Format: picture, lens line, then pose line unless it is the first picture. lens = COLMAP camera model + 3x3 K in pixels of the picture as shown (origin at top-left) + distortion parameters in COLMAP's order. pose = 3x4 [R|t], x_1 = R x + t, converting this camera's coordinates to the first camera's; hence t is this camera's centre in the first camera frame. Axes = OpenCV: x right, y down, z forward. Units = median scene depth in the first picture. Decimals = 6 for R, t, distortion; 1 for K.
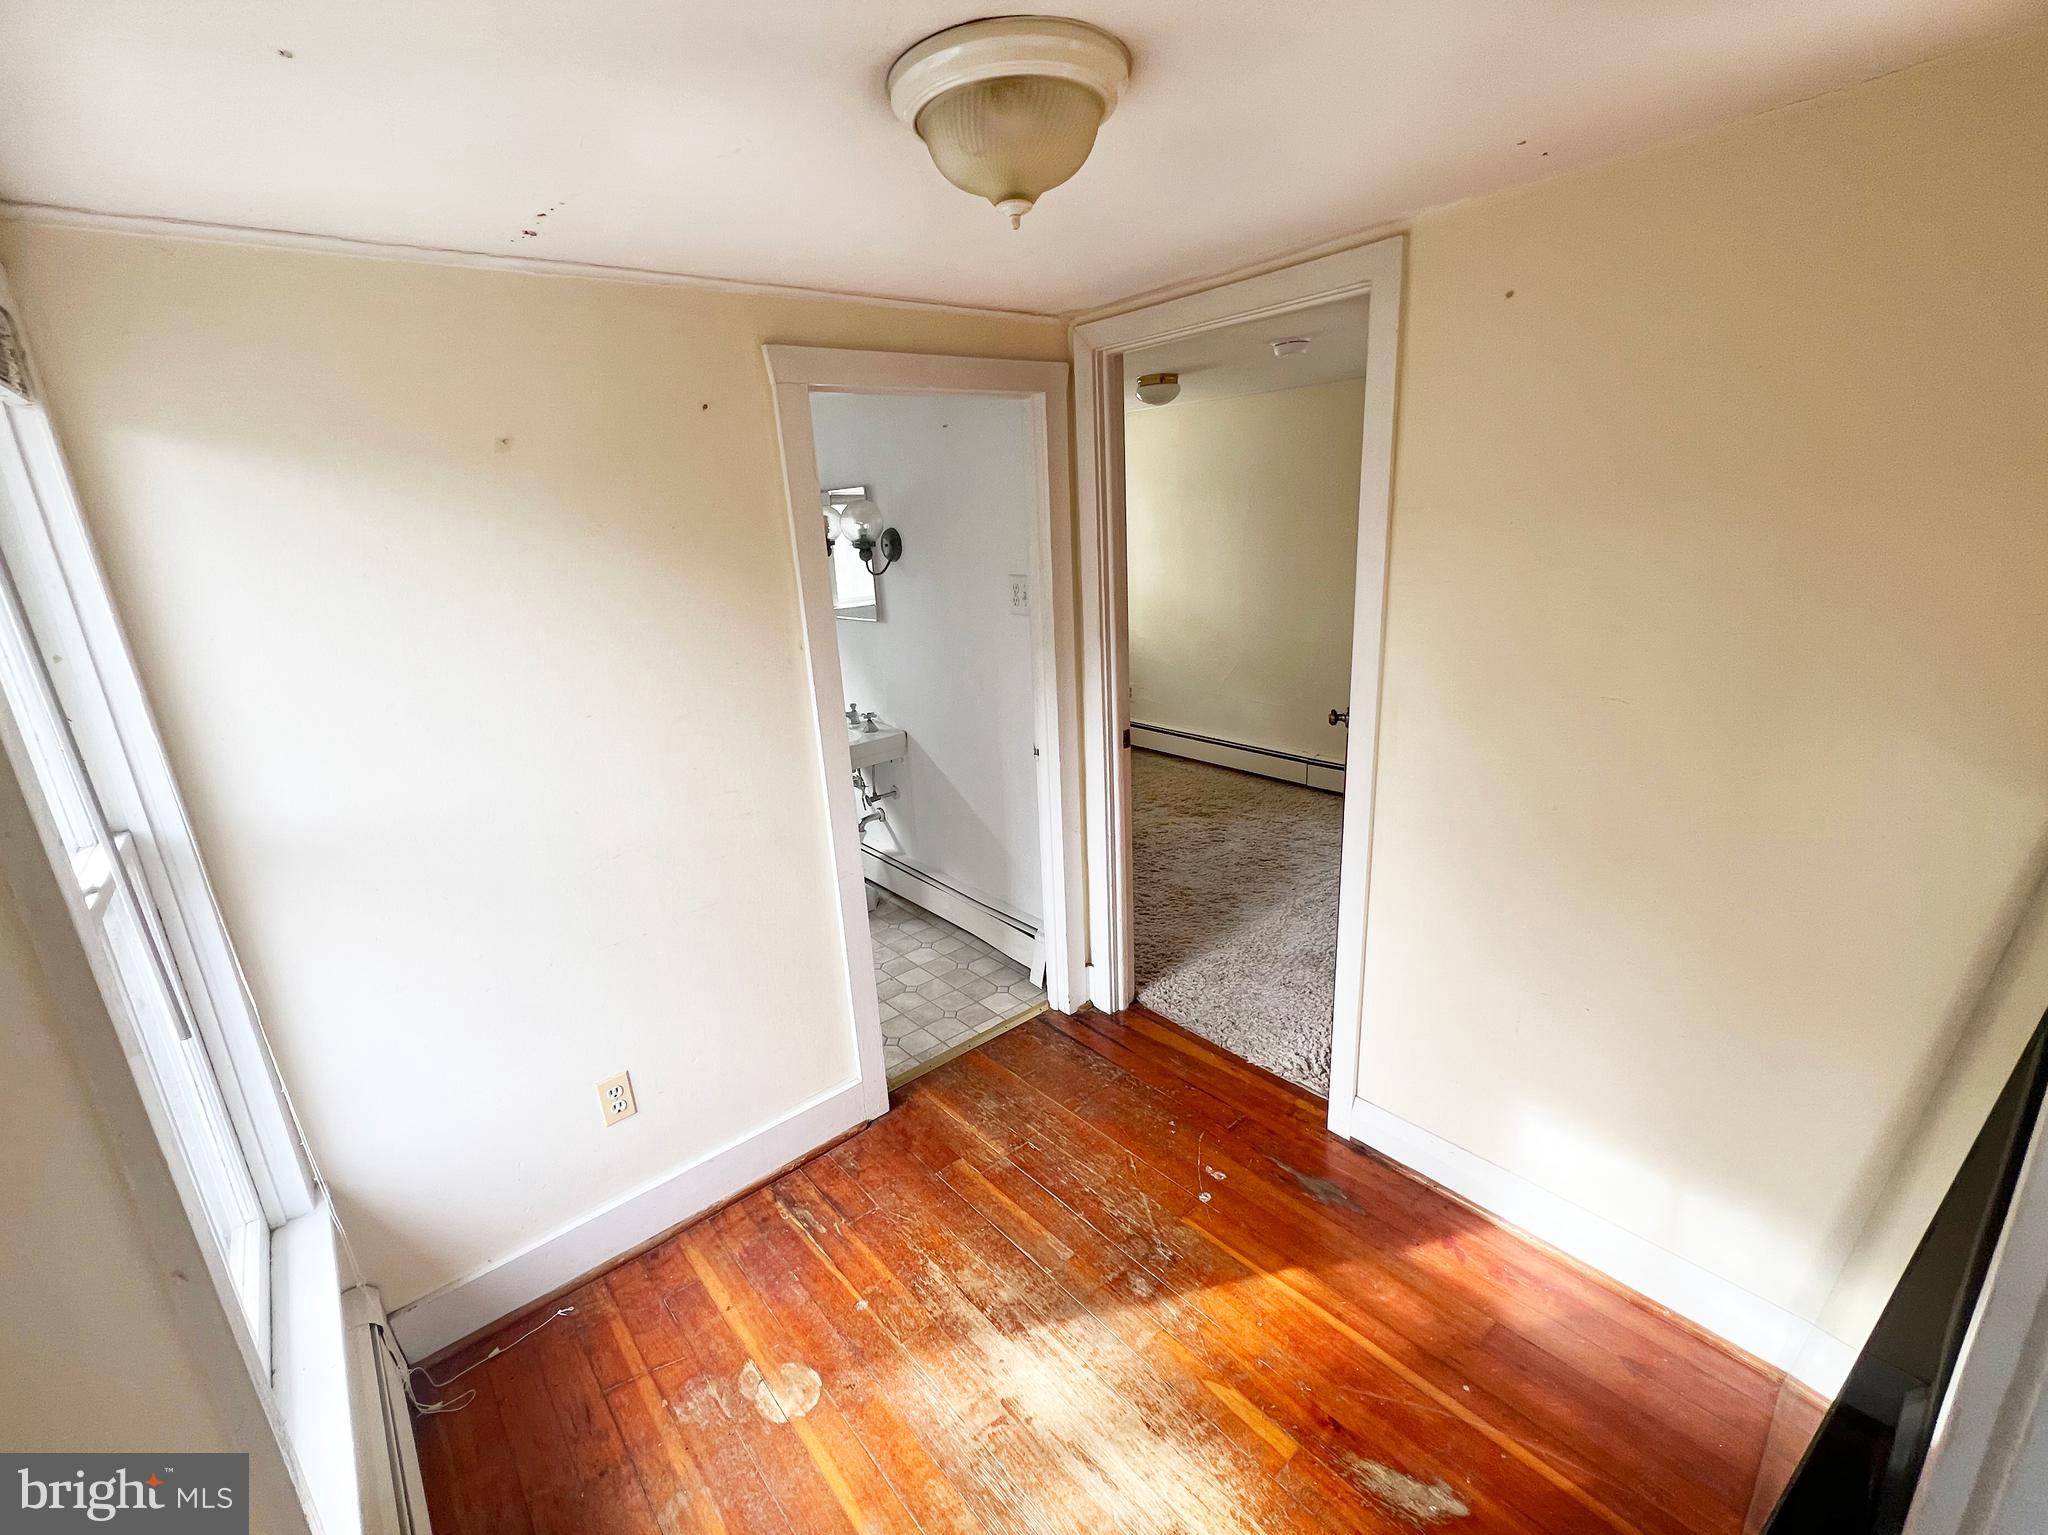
lens RADIAL K [[815.7, 0, 1019.1], [0, 815.7, 763.7], [0, 0, 1]] dist [-0.002489, -0.000114]
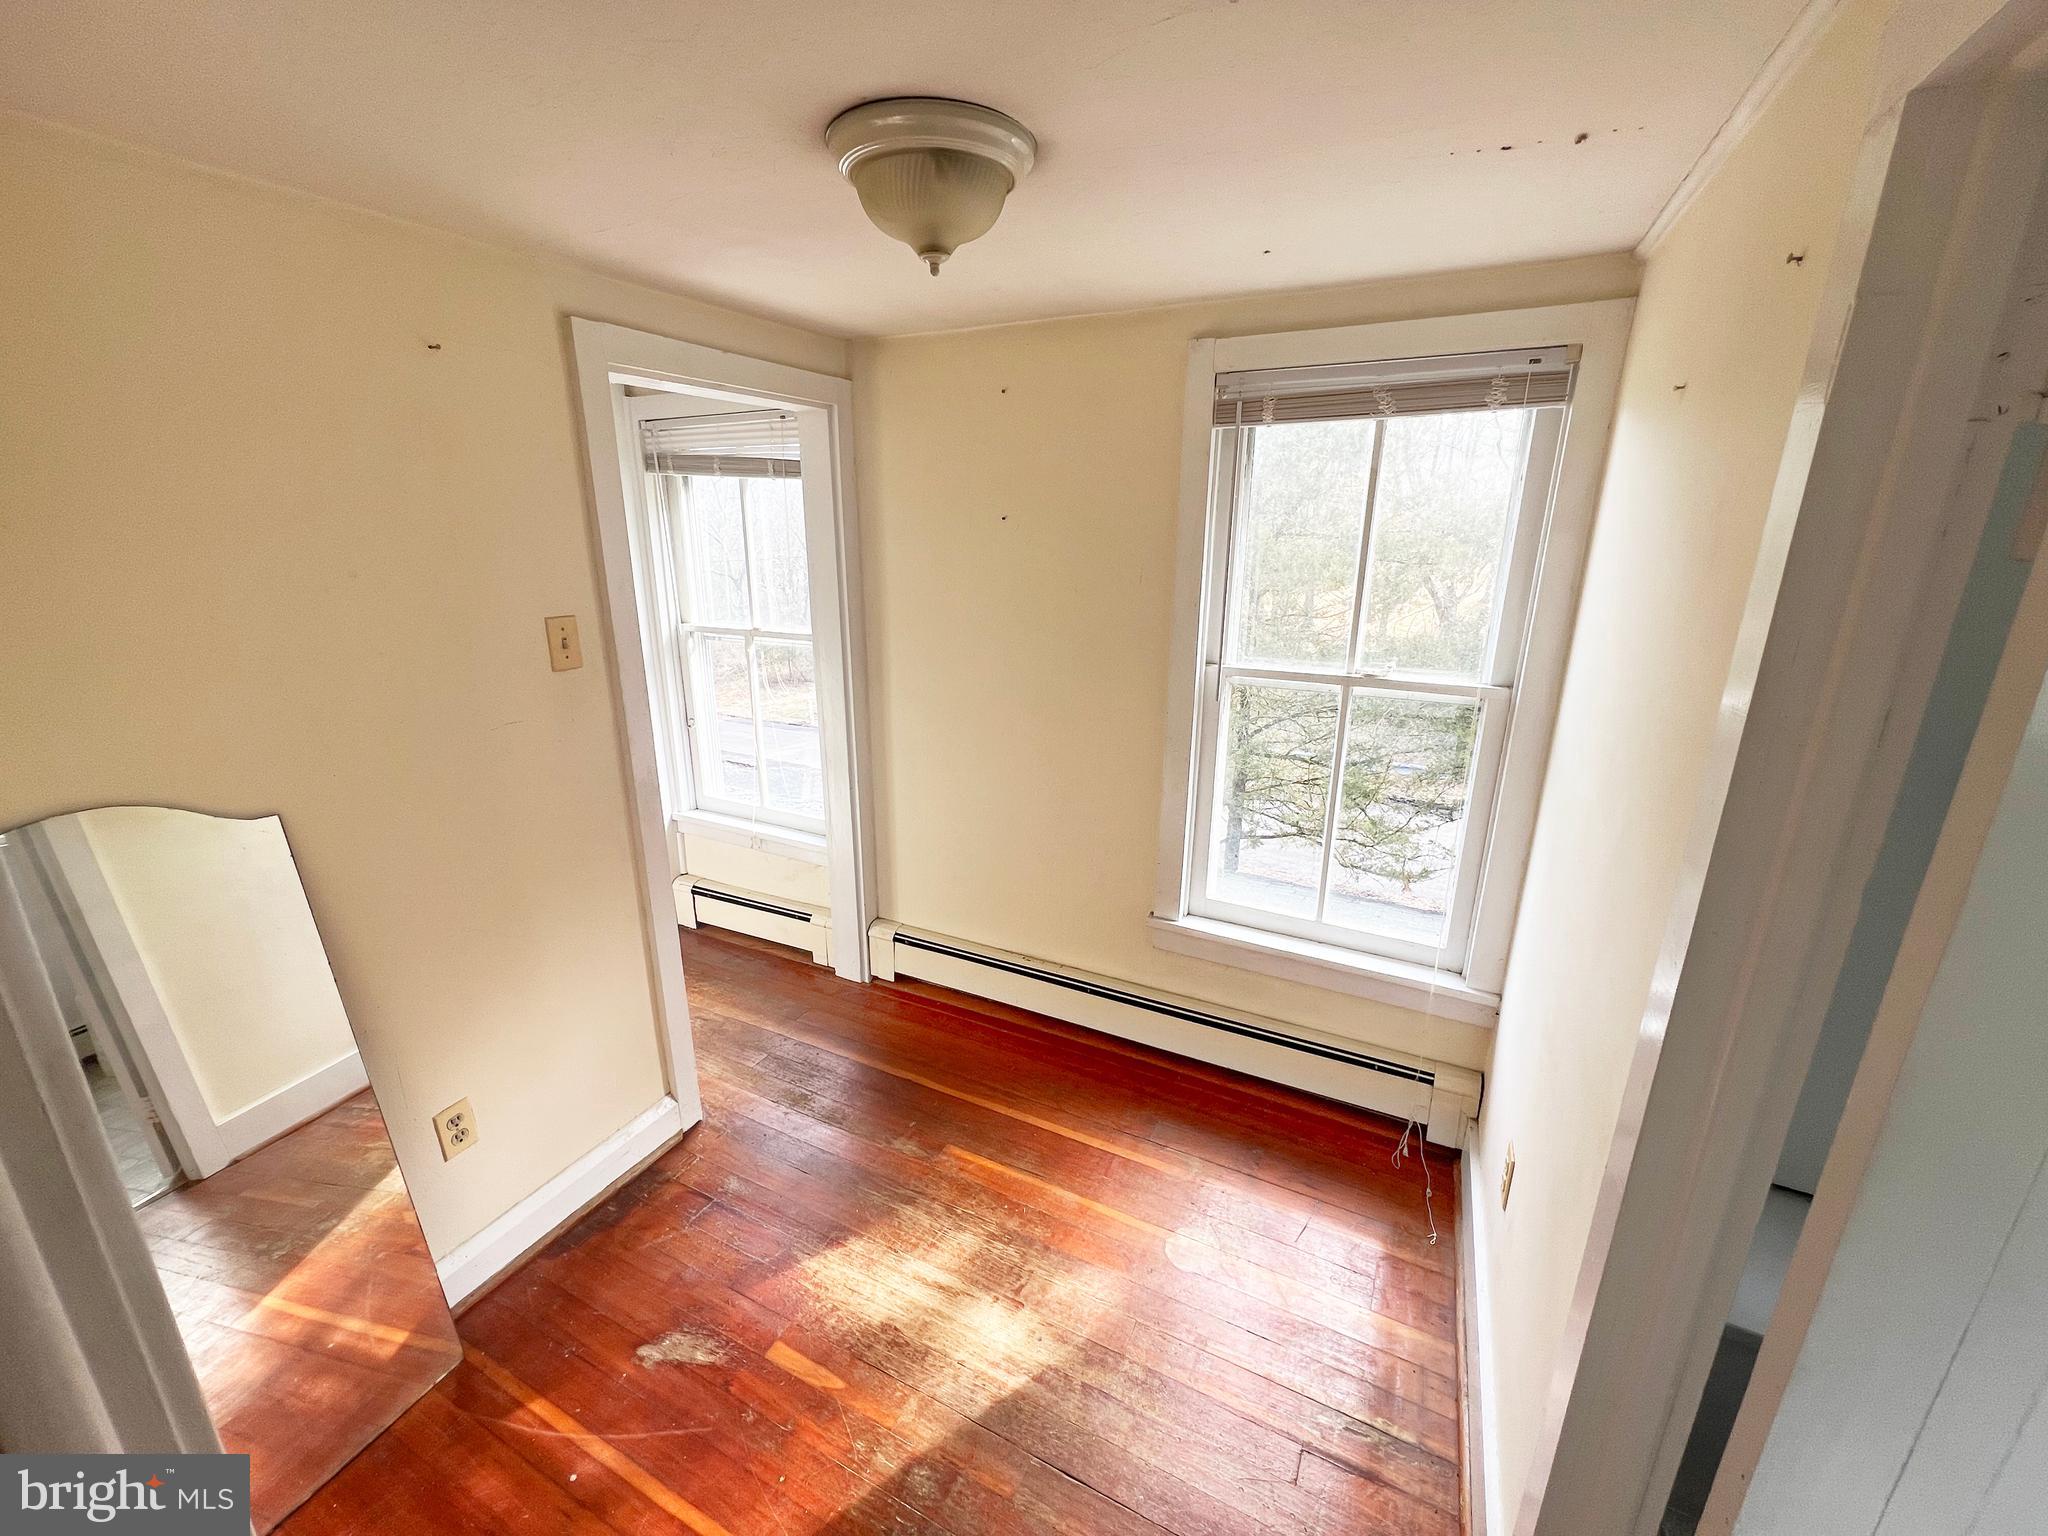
lens RADIAL K [[815.7, 0, 1019.1], [0, 815.7, 764.2], [0, 0, 1]] dist [-0.002489, -0.000114]
pose [[-0.921329, 0.171651, -0.348839, 0.251441], [-0.057028, 0.827885, 0.557991, -0.480356], [0.384578, 0.533987, -0.752966, 1.441959]]
